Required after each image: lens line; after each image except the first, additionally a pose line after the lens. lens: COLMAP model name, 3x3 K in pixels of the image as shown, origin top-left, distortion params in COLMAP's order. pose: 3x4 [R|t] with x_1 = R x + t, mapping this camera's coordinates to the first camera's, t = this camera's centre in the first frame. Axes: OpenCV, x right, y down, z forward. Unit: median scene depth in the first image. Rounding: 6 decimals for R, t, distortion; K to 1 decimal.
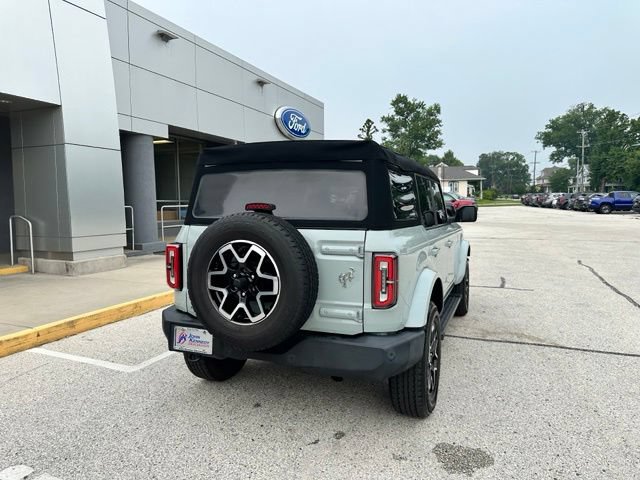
lens RADIAL K [[453.4, 0, 314.7], [0, 453.4, 232.1], [0, 0, 1]] dist [0.064218, -0.090404]
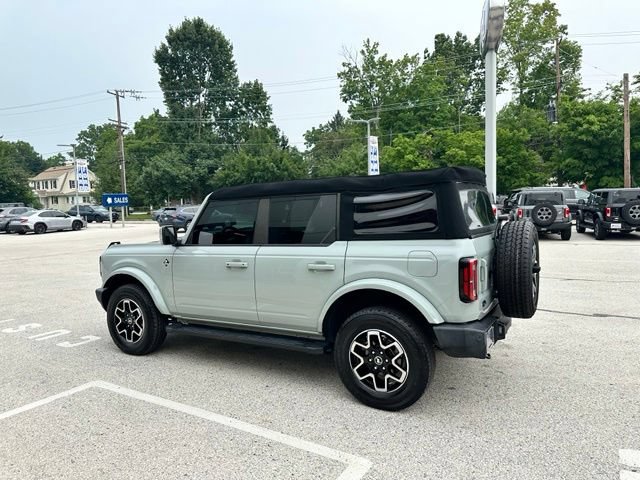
lens RADIAL K [[451.0, 0, 318.4], [0, 451.0, 240.3], [0, 0, 1]] dist [0.067355, -0.091817]
pose [[0.130742, -0.076303, 0.988476, -0.996141], [0.094194, 0.993480, 0.064231, -0.082234], [-0.986932, 0.084711, 0.137077, 0.877394]]
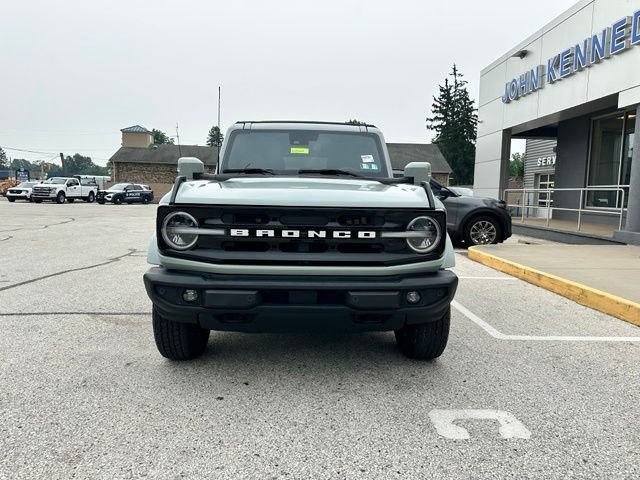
lens RADIAL K [[450.1, 0, 323.7], [0, 450.1, 233.5], [0, 0, 1]] dist [0.045712, -0.052347]
pose [[-0.905989, 0.022386, -0.422709, 0.532126], [-0.045296, 0.987740, 0.149393, -0.065879], [0.420871, 0.154496, -0.893868, 2.092534]]
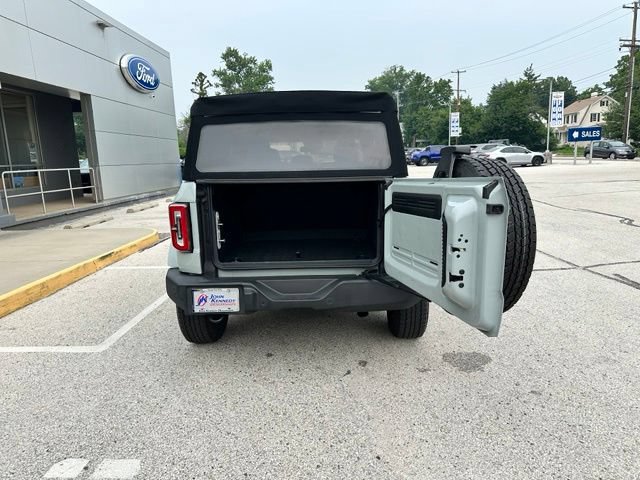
lens RADIAL K [[454.9, 0, 321.7], [0, 454.9, 240.3], [0, 0, 1]] dist [0.051032, -0.073436]
pose [[0.930929, -0.092038, 0.353411, -0.272455], [0.054488, 0.991895, 0.114788, 0.006831], [-0.361111, -0.087603, 0.928399, 0.018815]]
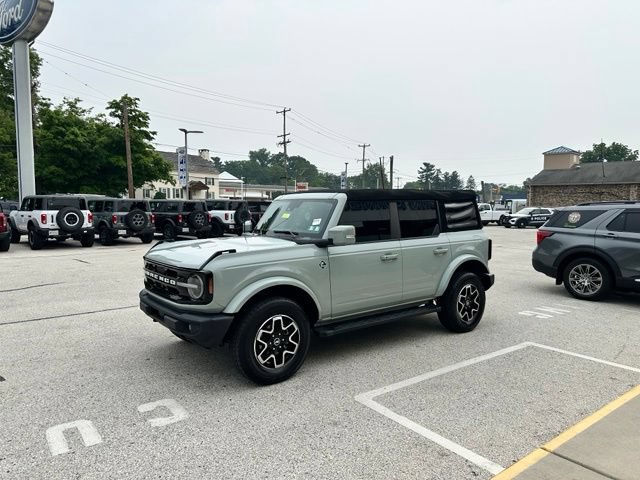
lens RADIAL K [[448.8, 0, 318.7], [0, 448.8, 238.4], [0, 0, 1]] dist [0.067726, -0.093294]
pose [[-0.871474, -0.036418, 0.489087, -0.465476], [0.029134, 0.991634, 0.125751, -0.180471], [-0.489575, 0.123838, -0.863122, 2.258605]]
